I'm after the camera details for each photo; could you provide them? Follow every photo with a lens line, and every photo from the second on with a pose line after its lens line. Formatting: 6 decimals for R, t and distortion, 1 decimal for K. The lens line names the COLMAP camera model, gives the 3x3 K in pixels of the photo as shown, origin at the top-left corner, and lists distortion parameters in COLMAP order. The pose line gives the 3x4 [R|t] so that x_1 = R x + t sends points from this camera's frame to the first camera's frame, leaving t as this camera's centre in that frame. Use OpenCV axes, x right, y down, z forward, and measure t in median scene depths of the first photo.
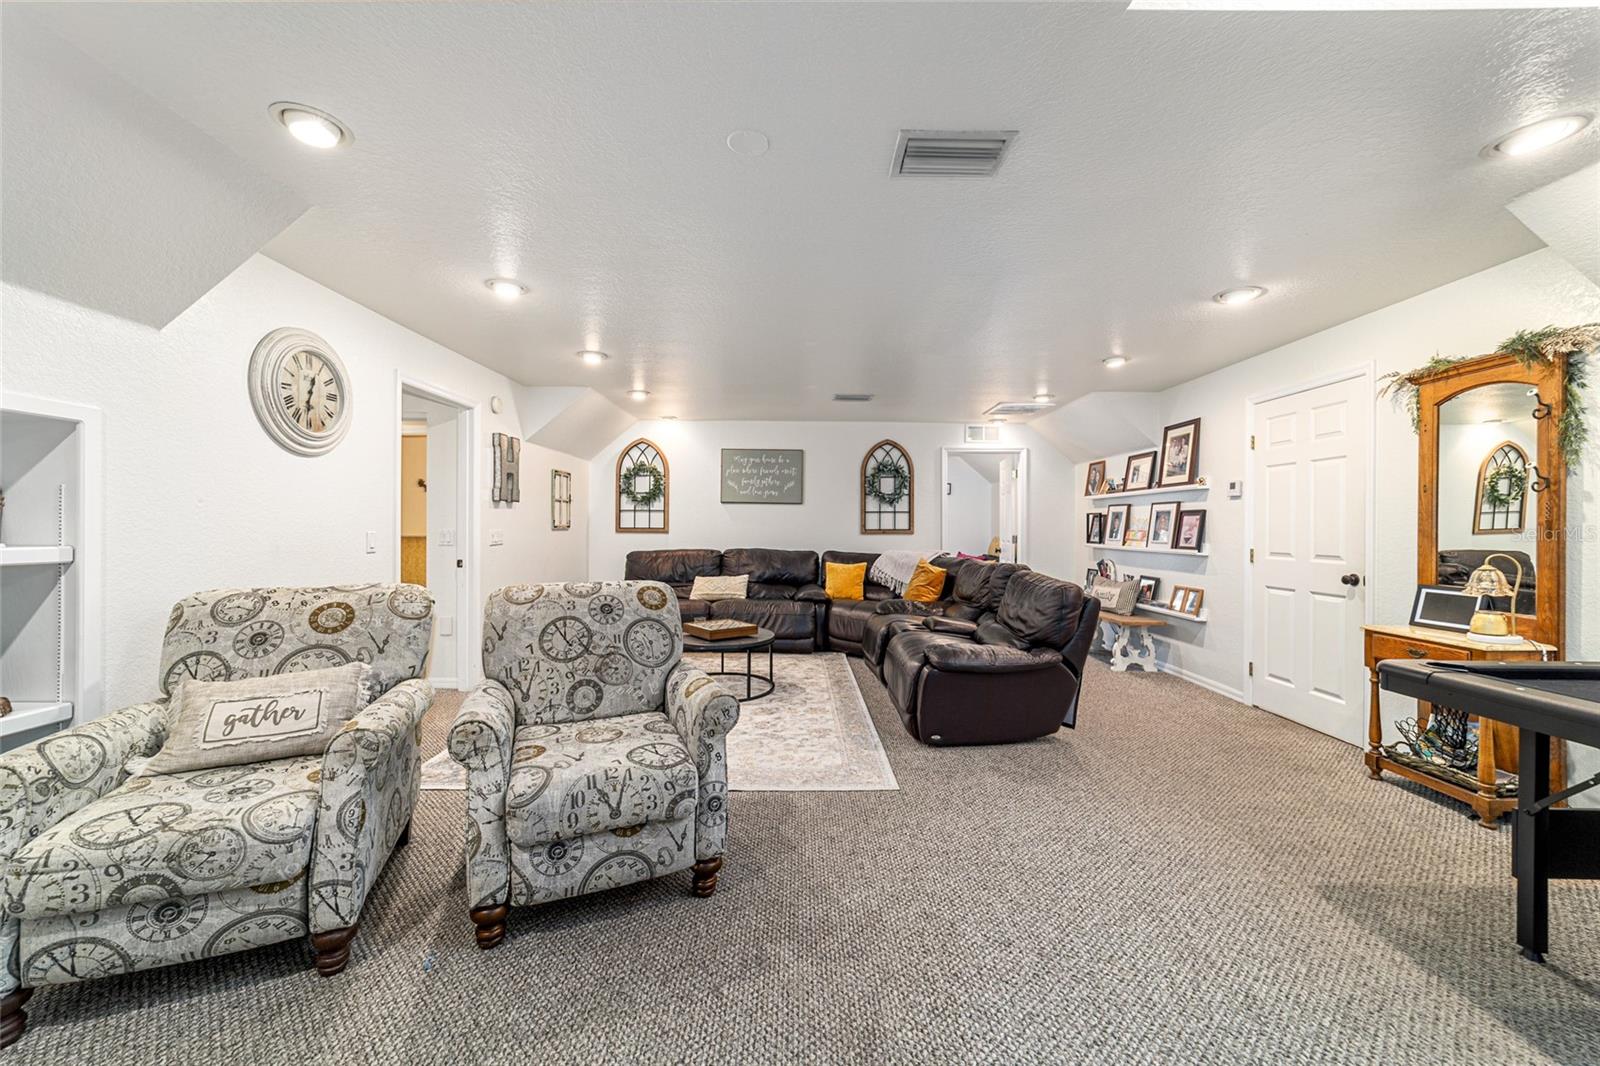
lens RADIAL K [[618.9, 0, 793.4], [0, 618.9, 527.3], [0, 0, 1]] dist [-0.016425, 0.007953]
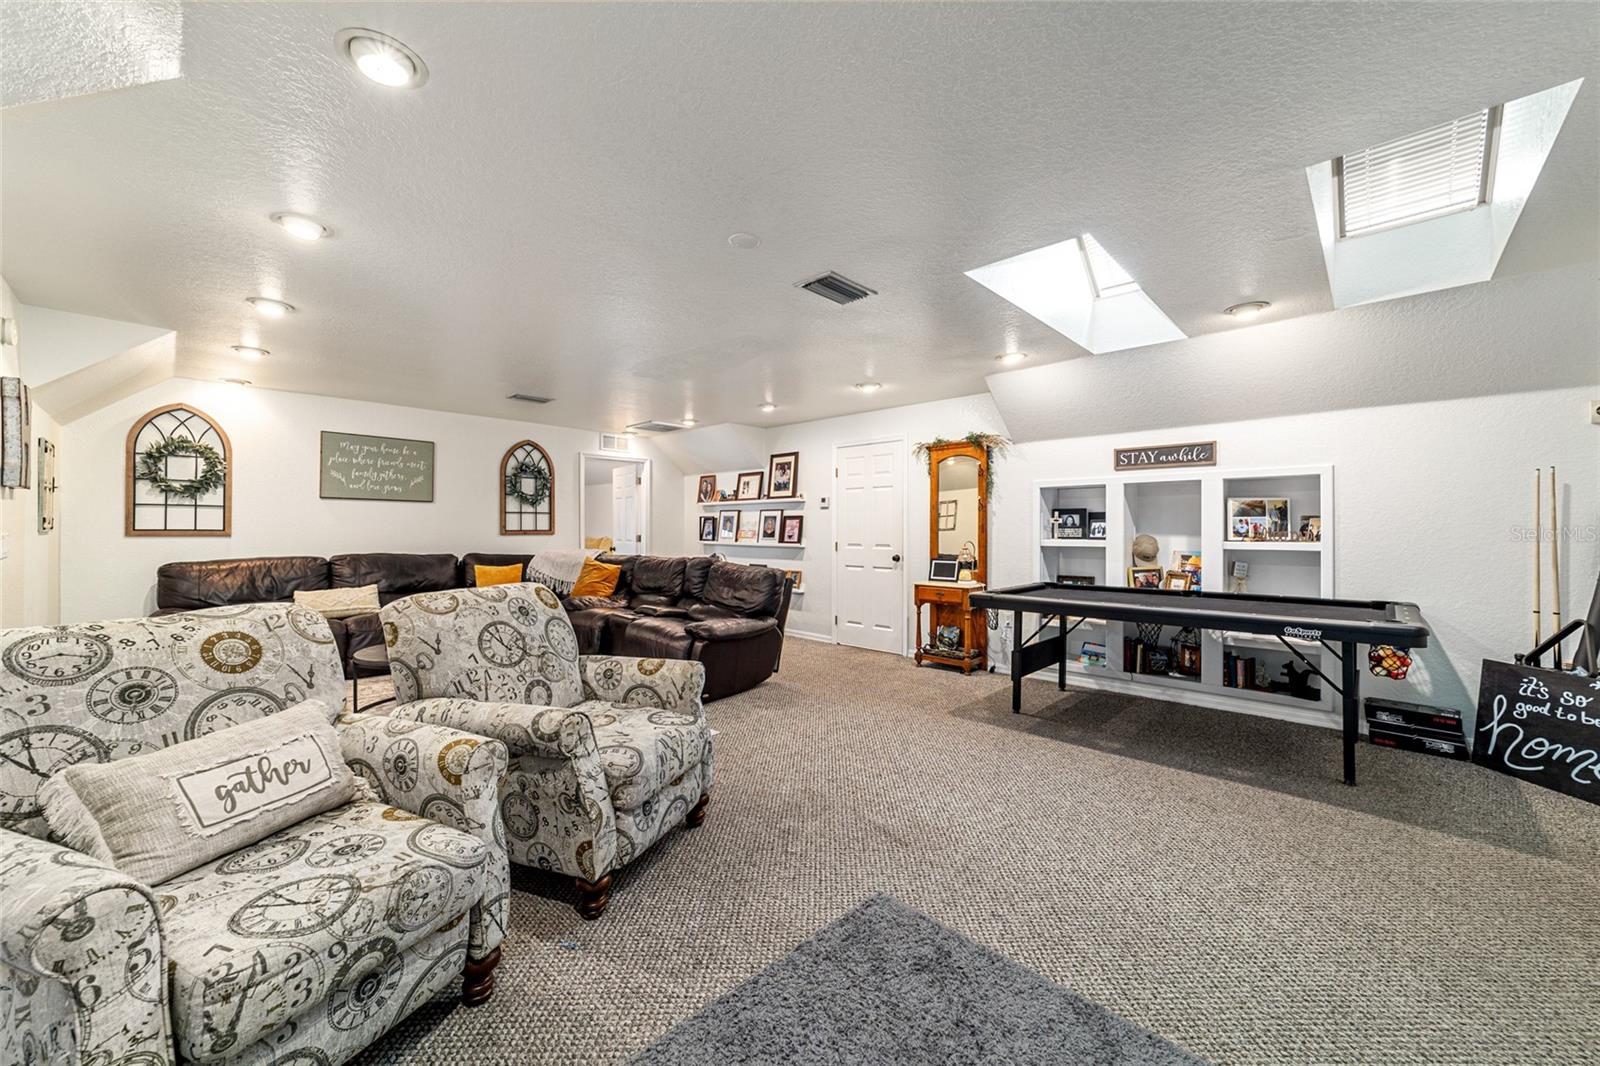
lens RADIAL K [[618.9, 0, 799.0], [0, 618.9, 530.6], [0, 0, 1]] dist [-0.016425, 0.007953]
pose [[0.690233, -0.004525, 0.723573, -0.623793], [0.001072, 0.999986, 0.005231, -0.002013], [-0.723586, -0.002835, 0.690228, -0.004432]]
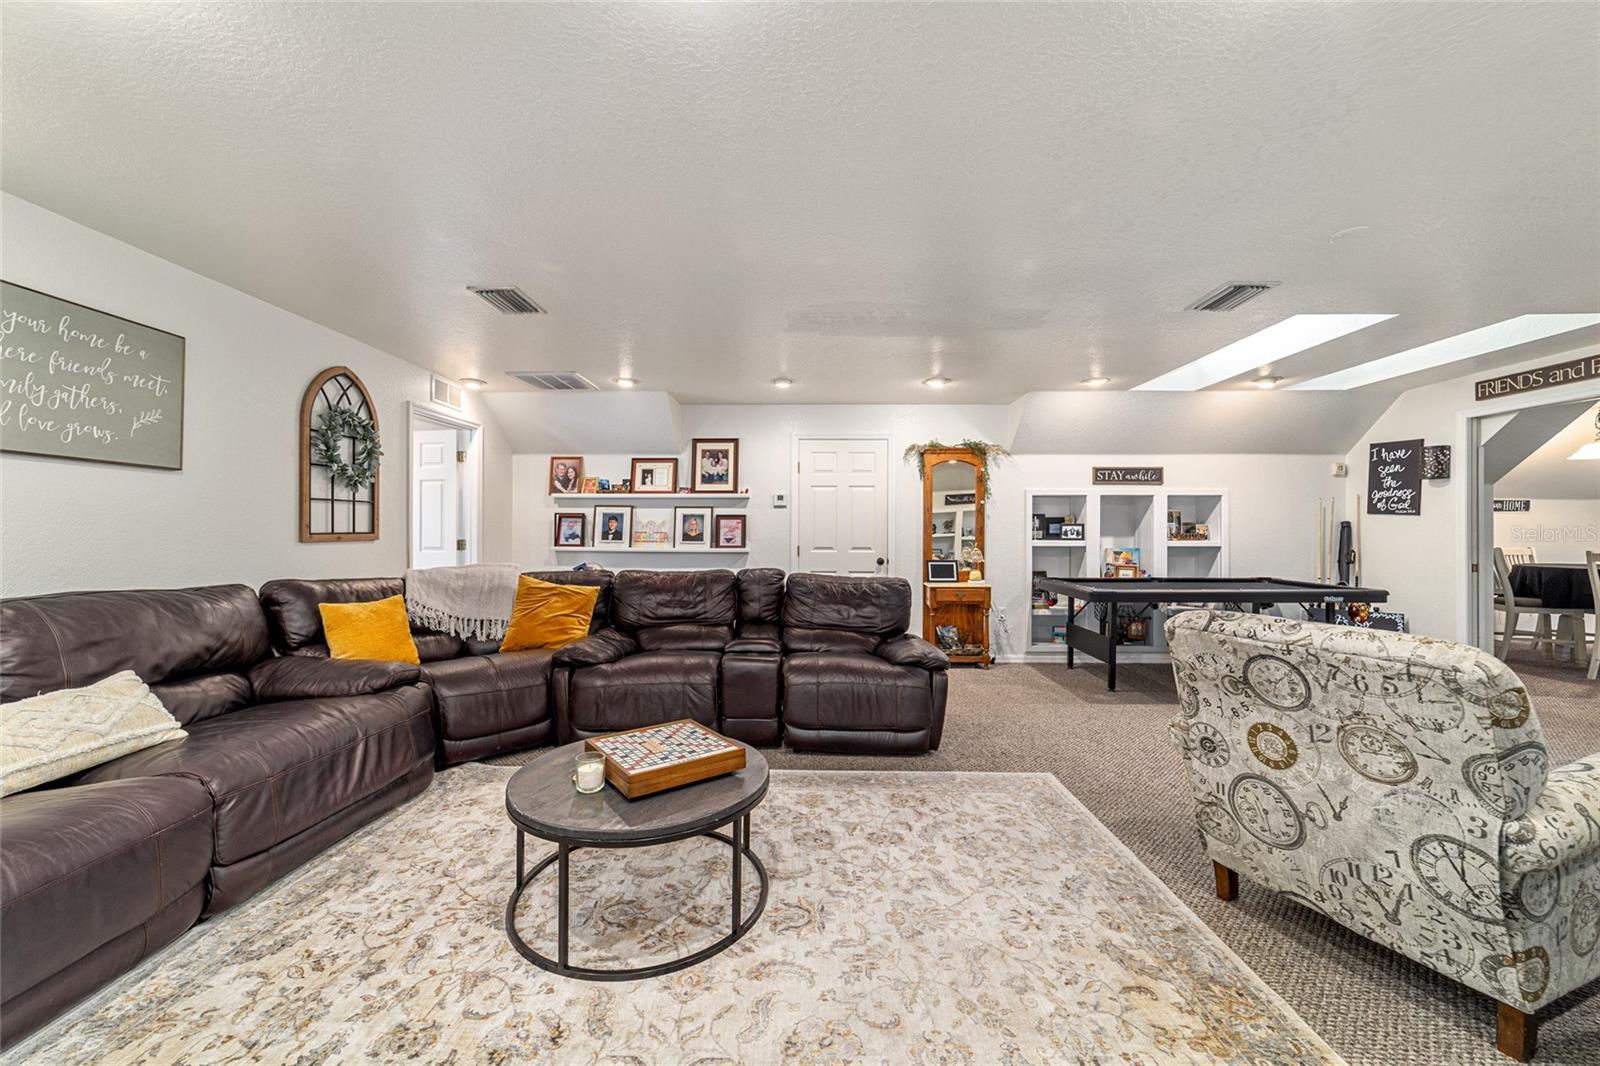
lens RADIAL K [[618.9, 0, 798.7], [0, 618.9, 529.3], [0, 0, 1]] dist [-0.016425, 0.007953]
pose [[0.017502, -0.001766, 0.999845, -0.891080], [-0.003488, 0.999992, 0.001827, -0.004277], [-0.999841, -0.003519, 0.017495, 1.379270]]
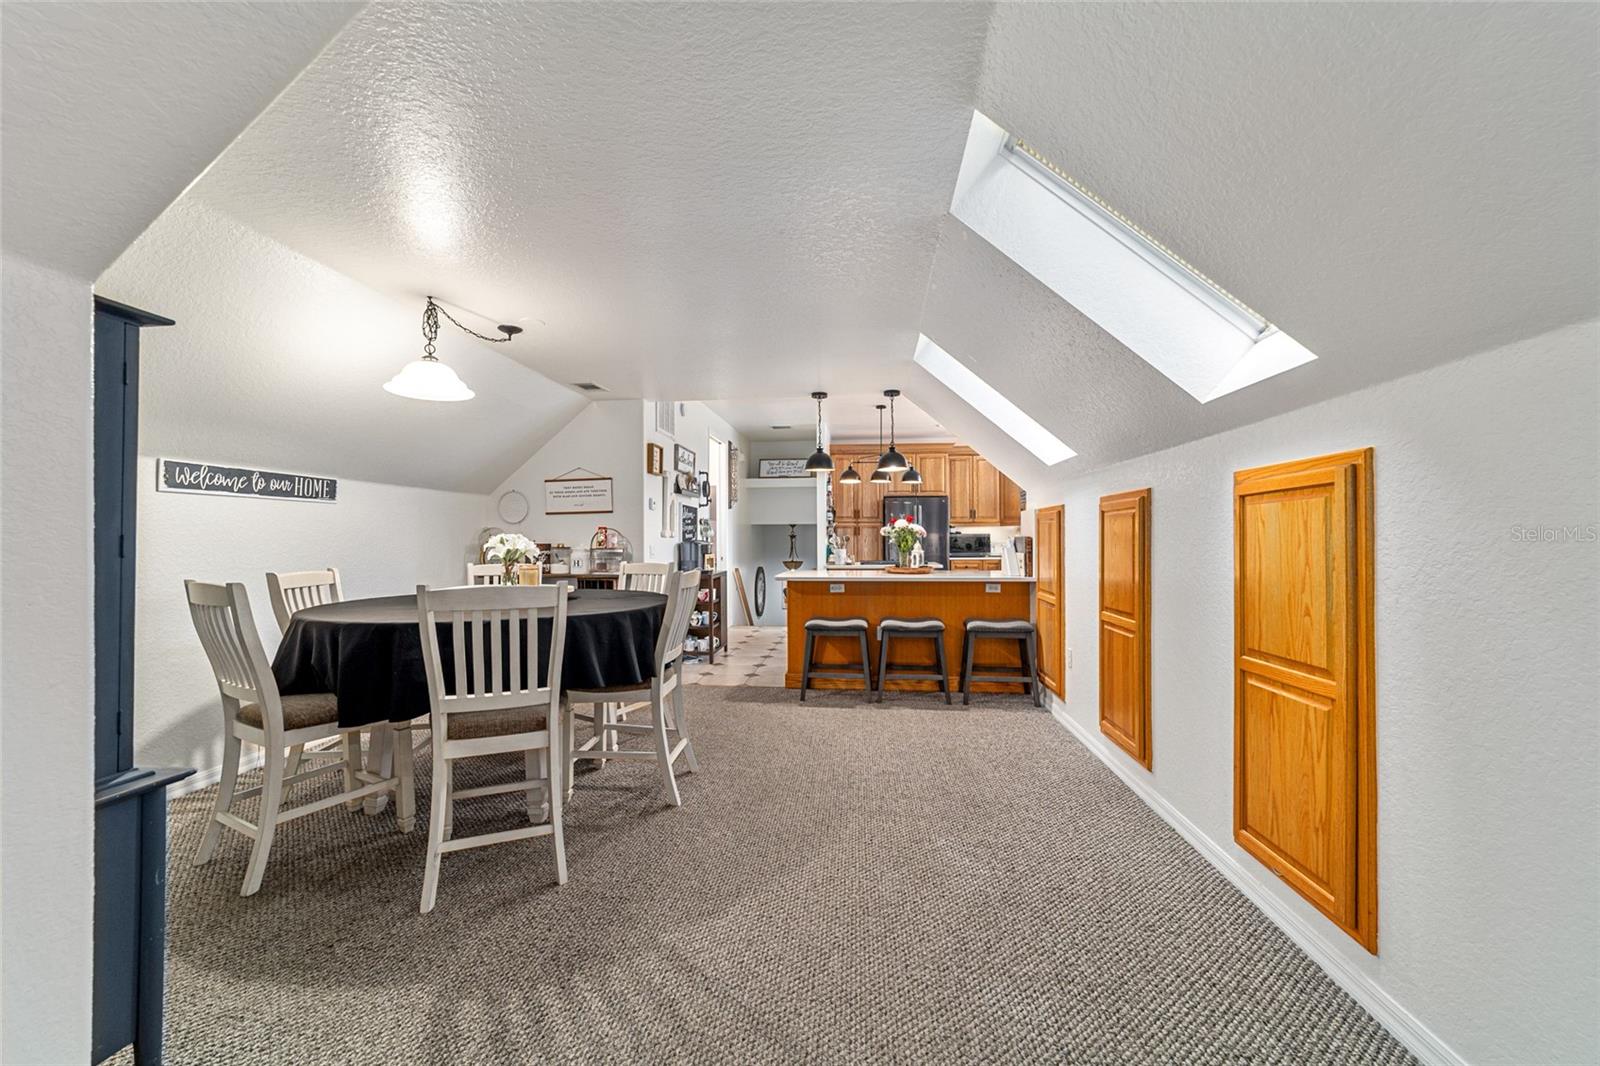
lens RADIAL K [[618.9, 0, 794.6], [0, 618.9, 538.4], [0, 0, 1]] dist [-0.016425, 0.007953]
pose [[-0.994033, -0.000229, 0.109078, 0.409480], [-0.000392, 0.999999, -0.001471, 0.003264], [-0.109078, -0.001505, -0.994032, -0.197212]]
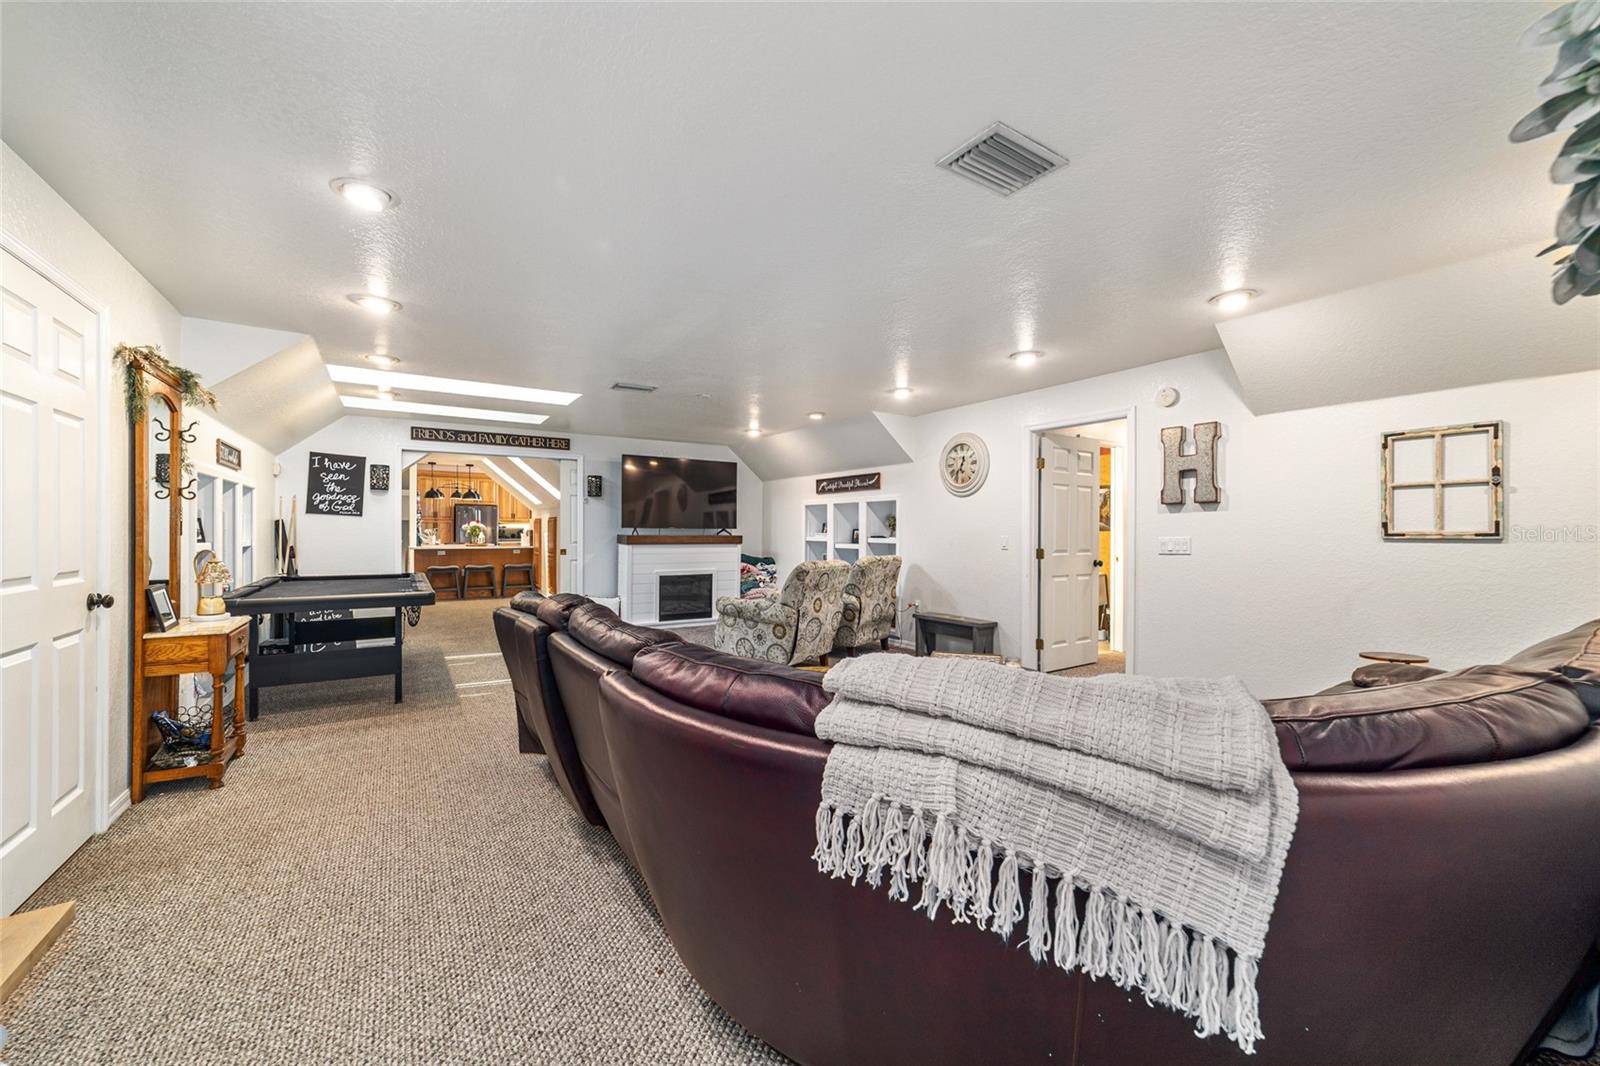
lens RADIAL K [[618.9, 0, 802.8], [0, 618.9, 533.9], [0, 0, 1]] dist [-0.016425, 0.007953]
pose [[-0.831328, -0.004837, -0.555761, 0.727945], [-0.007205, 0.999972, 0.002074, 0.000881], [0.555736, 0.005728, -0.831339, 2.363675]]
